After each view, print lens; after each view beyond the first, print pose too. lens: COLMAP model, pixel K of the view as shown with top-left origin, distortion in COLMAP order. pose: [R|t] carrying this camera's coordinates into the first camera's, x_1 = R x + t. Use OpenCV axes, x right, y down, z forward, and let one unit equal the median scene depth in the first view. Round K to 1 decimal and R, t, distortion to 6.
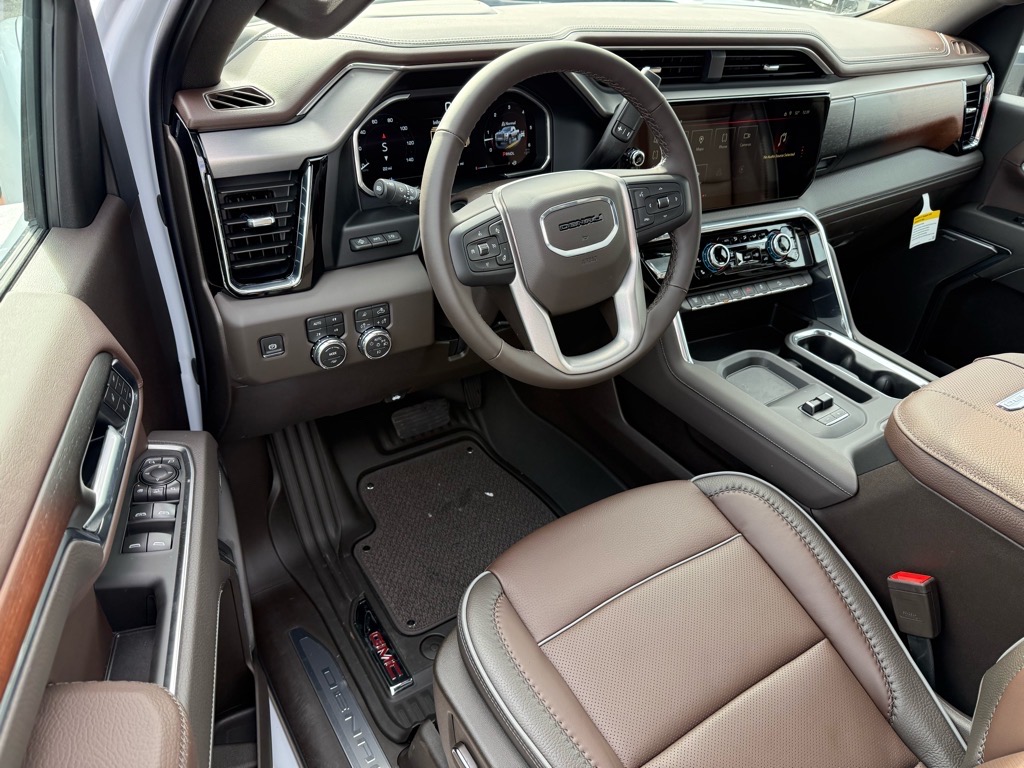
lens RADIAL K [[720.9, 0, 504.7], [0, 720.9, 386.8], [0, 0, 1]] dist [0.007179, -0.031788]
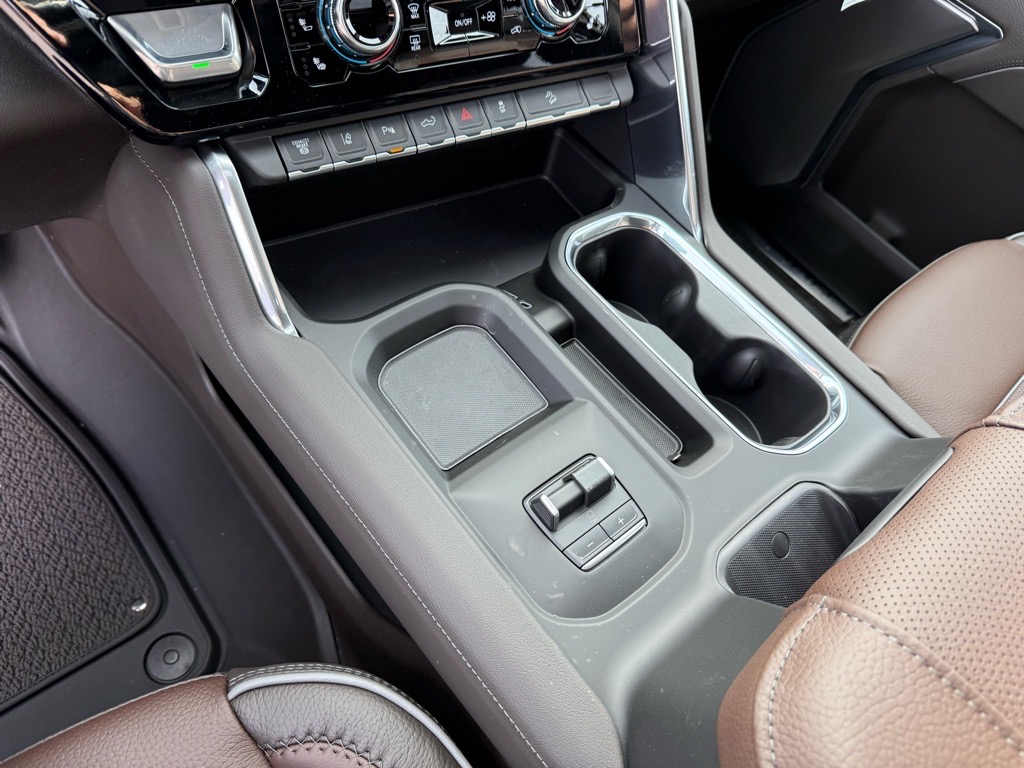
lens RADIAL K [[720.9, 0, 508.9], [0, 720.9, 391.4], [0, 0, 1]] dist [0.007179, -0.031788]
pose [[0.982841, -0.009098, 0.184228, 0.336130], [-0.059609, 0.929523, 0.363914, -0.161828], [-0.174555, -0.368652, 0.913031, 0.688225]]
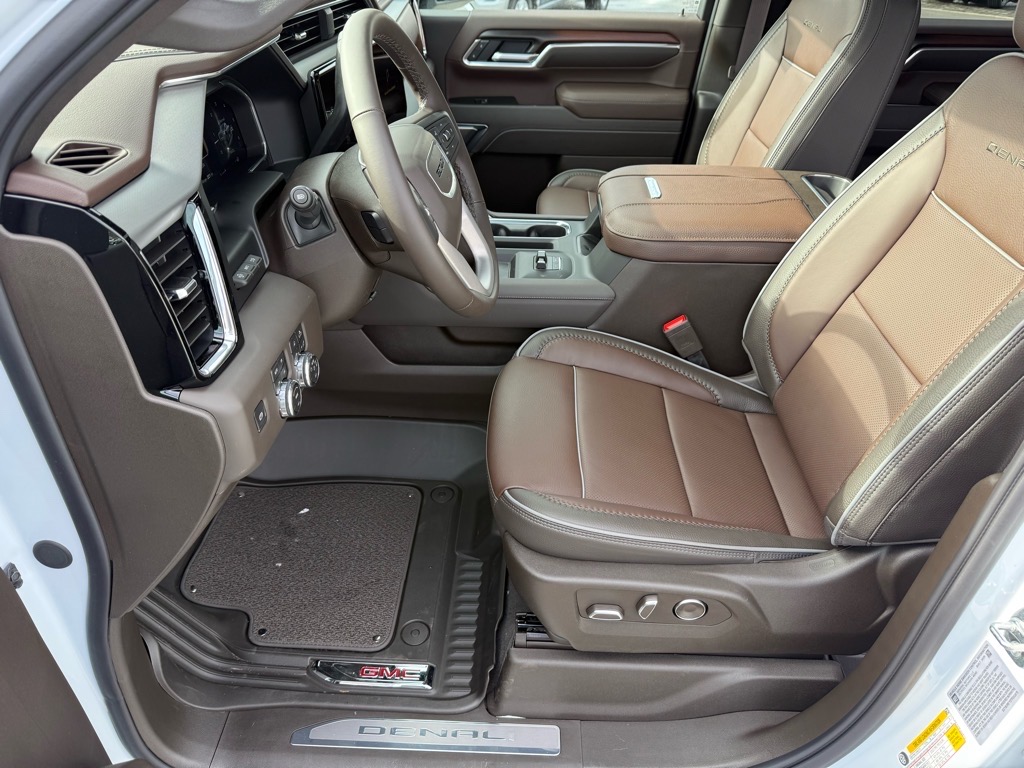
lens RADIAL K [[720.9, 0, 509.8], [0, 720.9, 387.4], [0, 0, 1]] dist [0.007179, -0.031788]
pose [[0.566513, -0.504133, 0.651853, -0.564950], [0.477523, 0.845516, 0.238903, -0.120382], [-0.671591, 0.175933, 0.719731, 0.146012]]
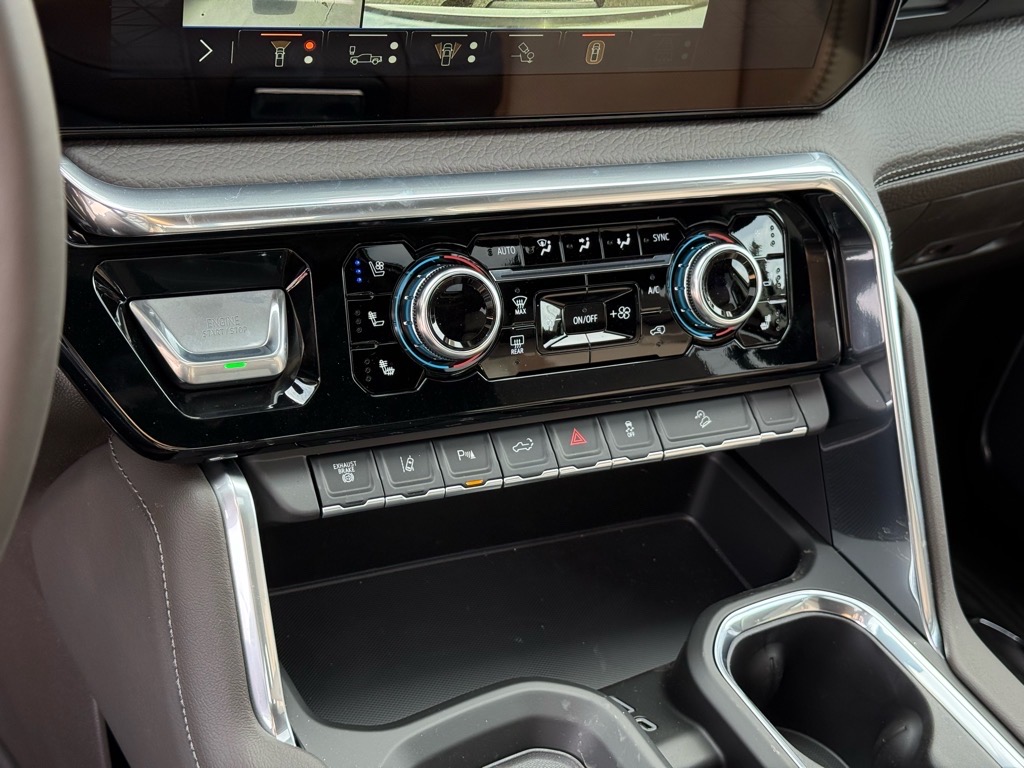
lens RADIAL K [[1413.5, 0, 510.2], [0, 1413.5, 387.6], [0, 0, 1]] dist [0.106883, 0.000000]
pose [[0.988057, 0.123425, 0.092244, 0.306876], [-0.128073, 0.990685, 0.046268, -0.202530], [-0.085674, -0.057530, 0.994661, 0.564887]]
